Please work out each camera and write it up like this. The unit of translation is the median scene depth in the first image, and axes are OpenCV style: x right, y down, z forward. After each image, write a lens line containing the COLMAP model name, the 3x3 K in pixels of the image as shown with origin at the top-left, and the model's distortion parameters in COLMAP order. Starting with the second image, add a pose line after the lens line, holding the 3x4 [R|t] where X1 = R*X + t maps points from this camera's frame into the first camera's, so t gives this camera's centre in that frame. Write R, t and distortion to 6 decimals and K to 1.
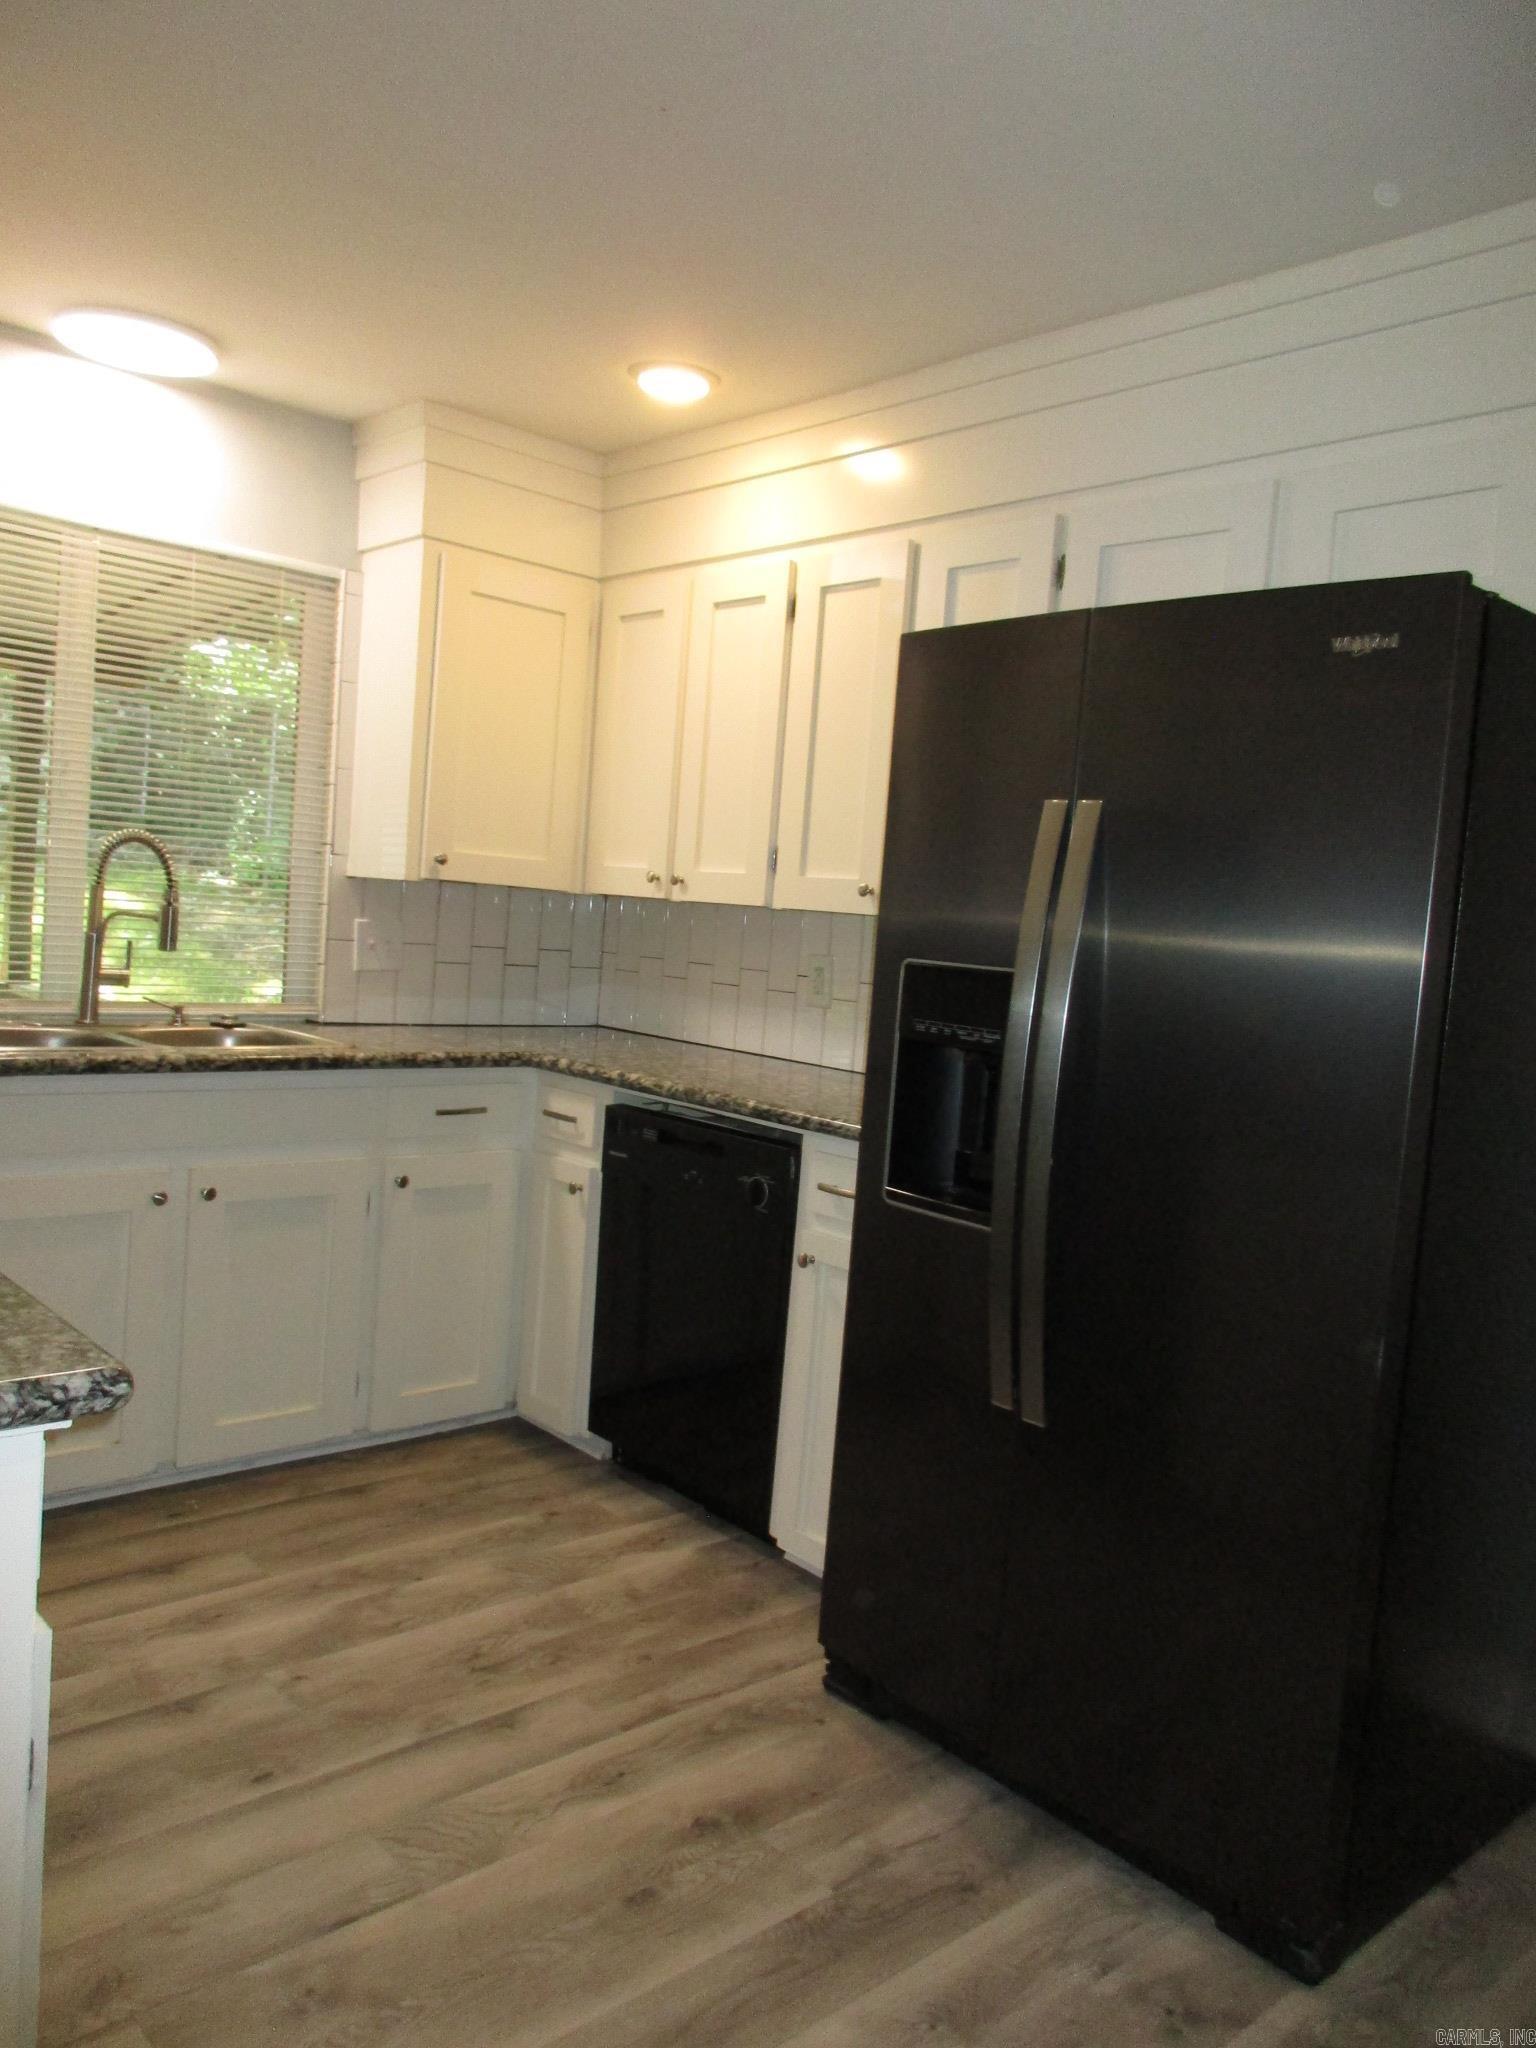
lens RADIAL K [[1520.7, 0, 768.3], [0, 1520.7, 1020.9], [0, 0, 1]] dist [0.009592, -0.010410]
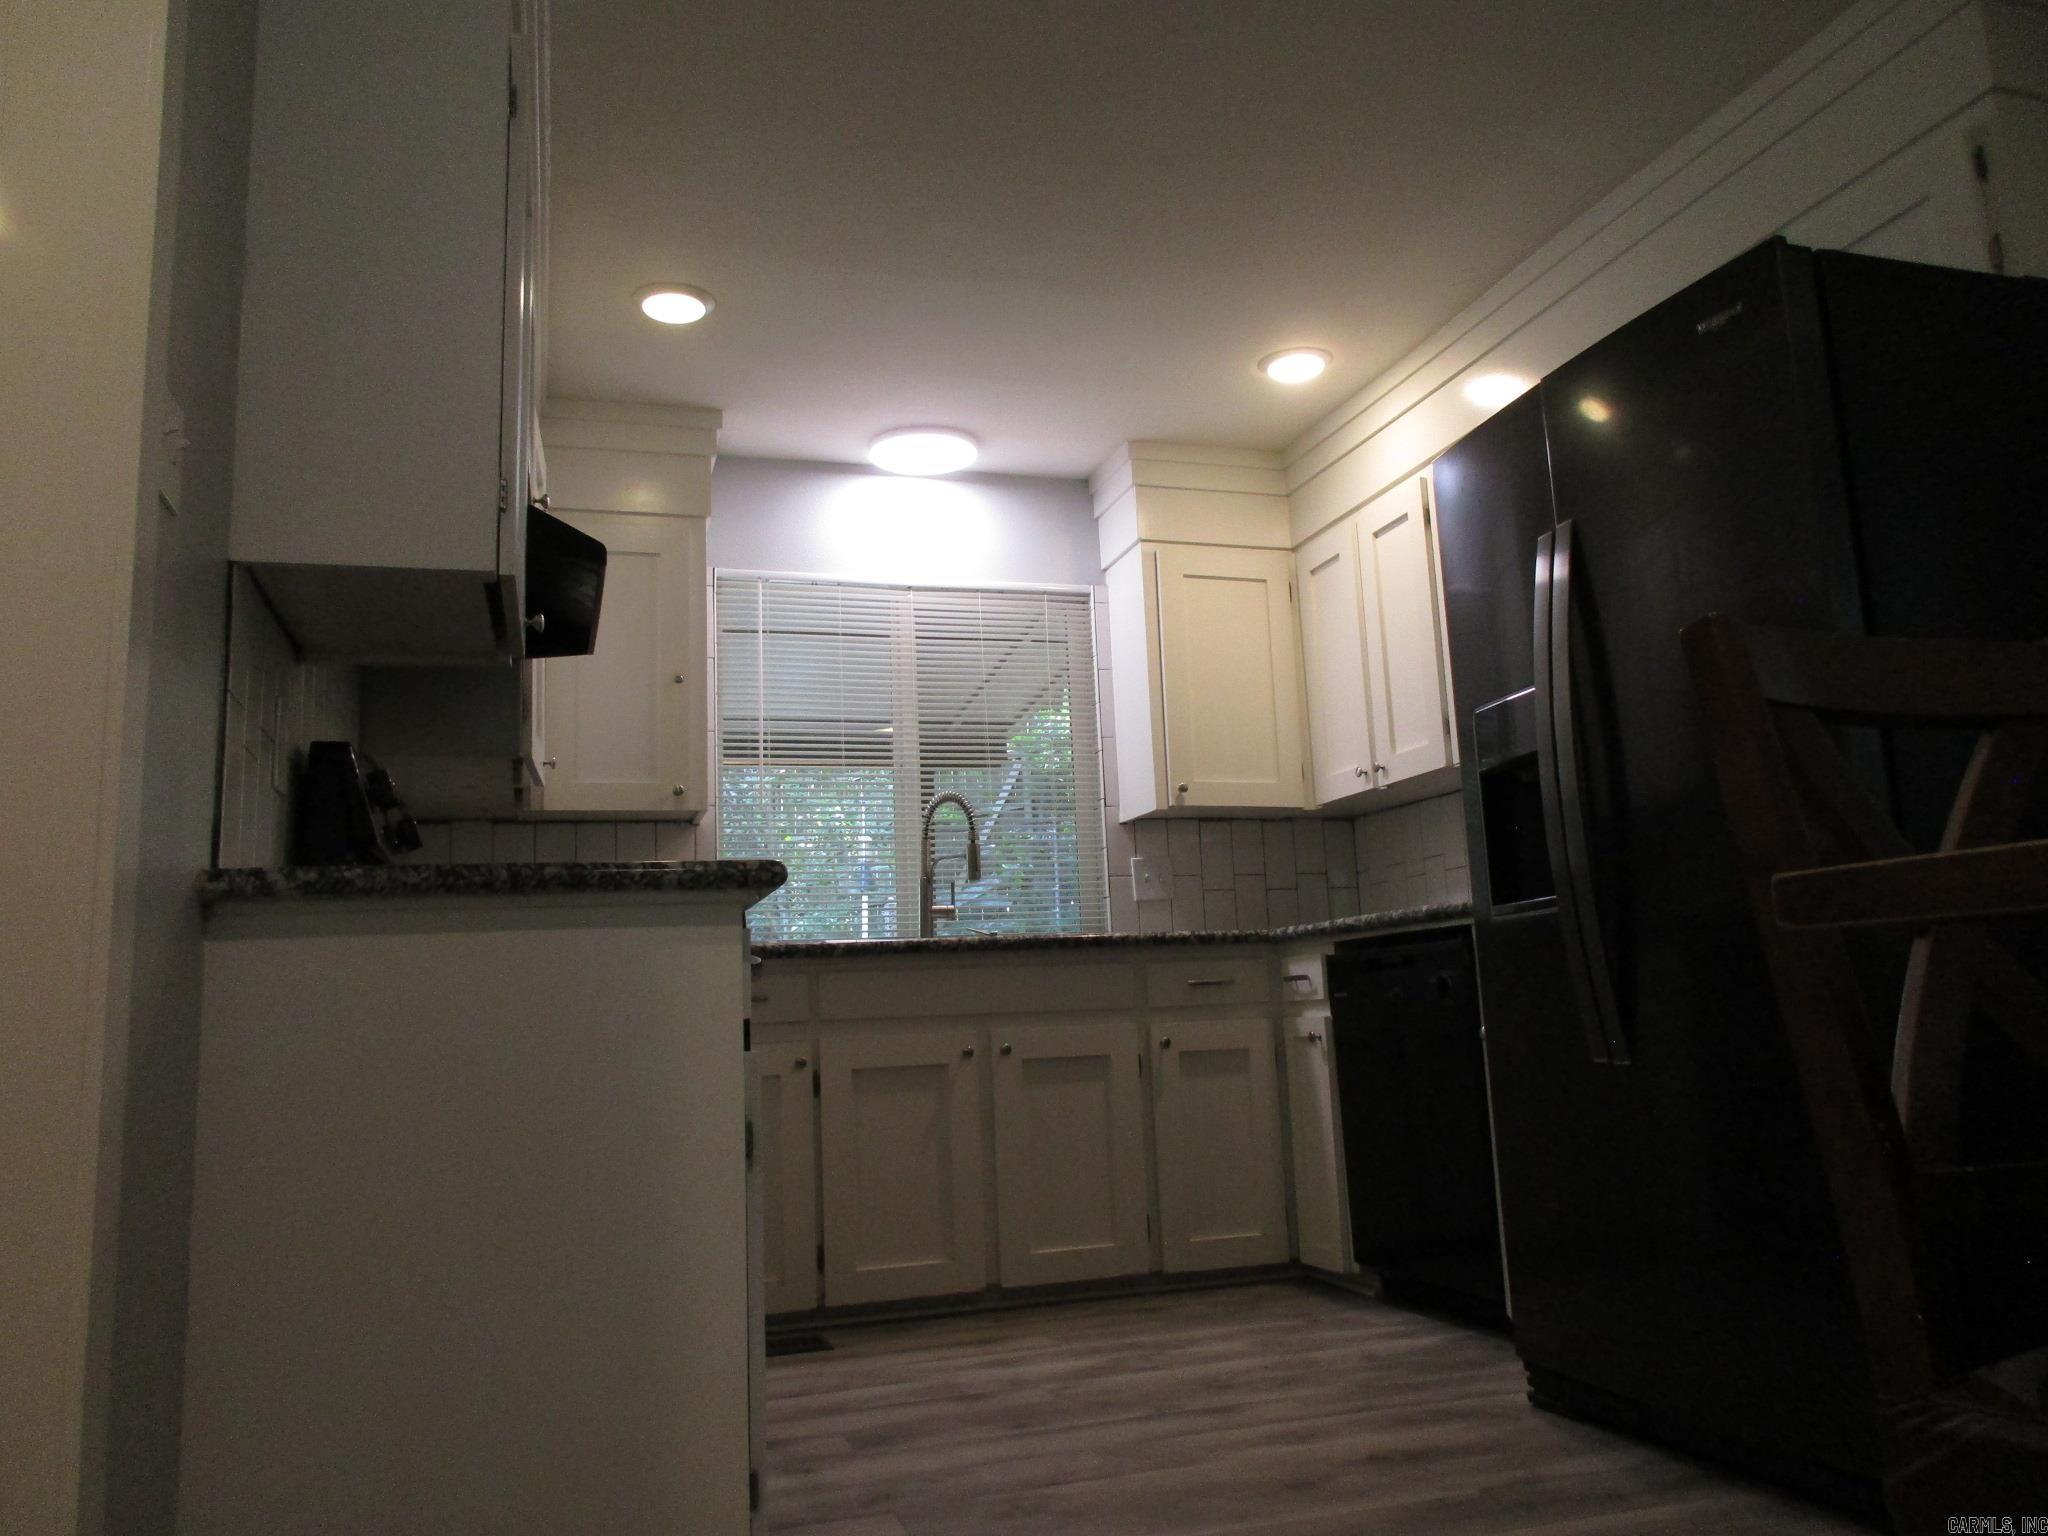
lens RADIAL K [[1507.5, 0, 1030.8], [0, 1507.5, 741.7], [0, 0, 1]] dist [-0.003686, -0.001340]
pose [[0.902260, -0.187631, -0.388228, 0.175534], [0.079986, 0.957564, -0.276900, 0.216107], [0.423708, 0.218783, 0.878980, -0.126857]]
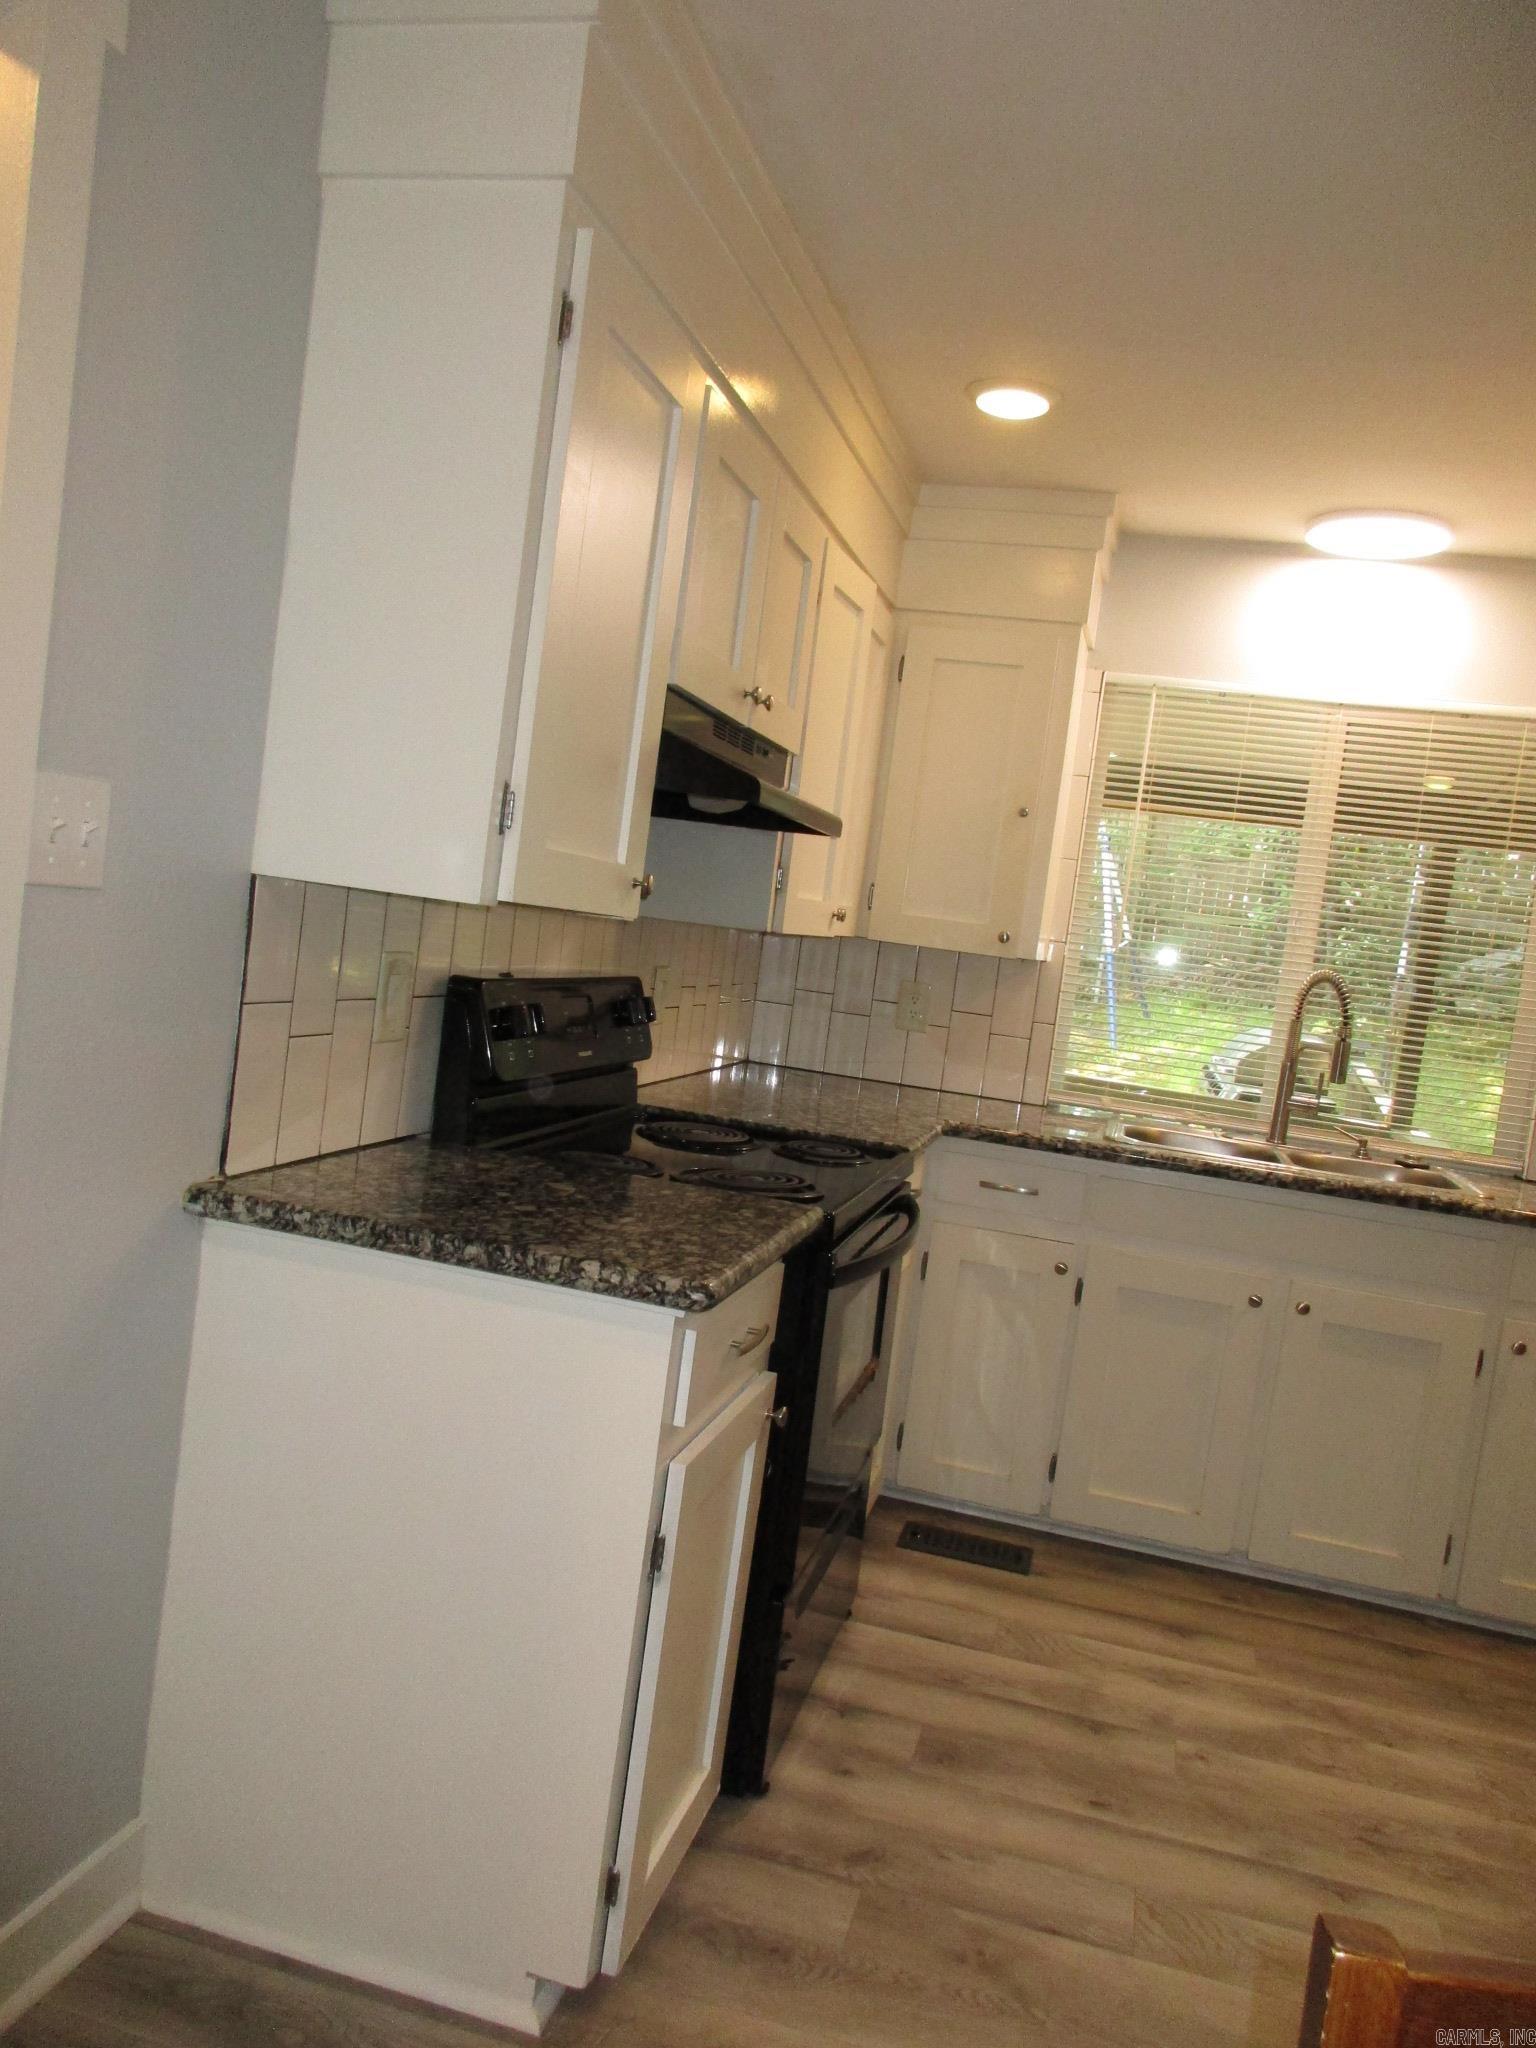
lens RADIAL K [[1514.6, 0, 774.3], [0, 1514.6, 1011.6], [0, 0, 1]] dist [-0.010075, -0.006023]
pose [[0.557078, 0.049925, -0.828958, 0.289233], [-0.150827, 0.987673, -0.041875, 0.009587], [0.816649, 0.148357, 0.557741, 0.084109]]
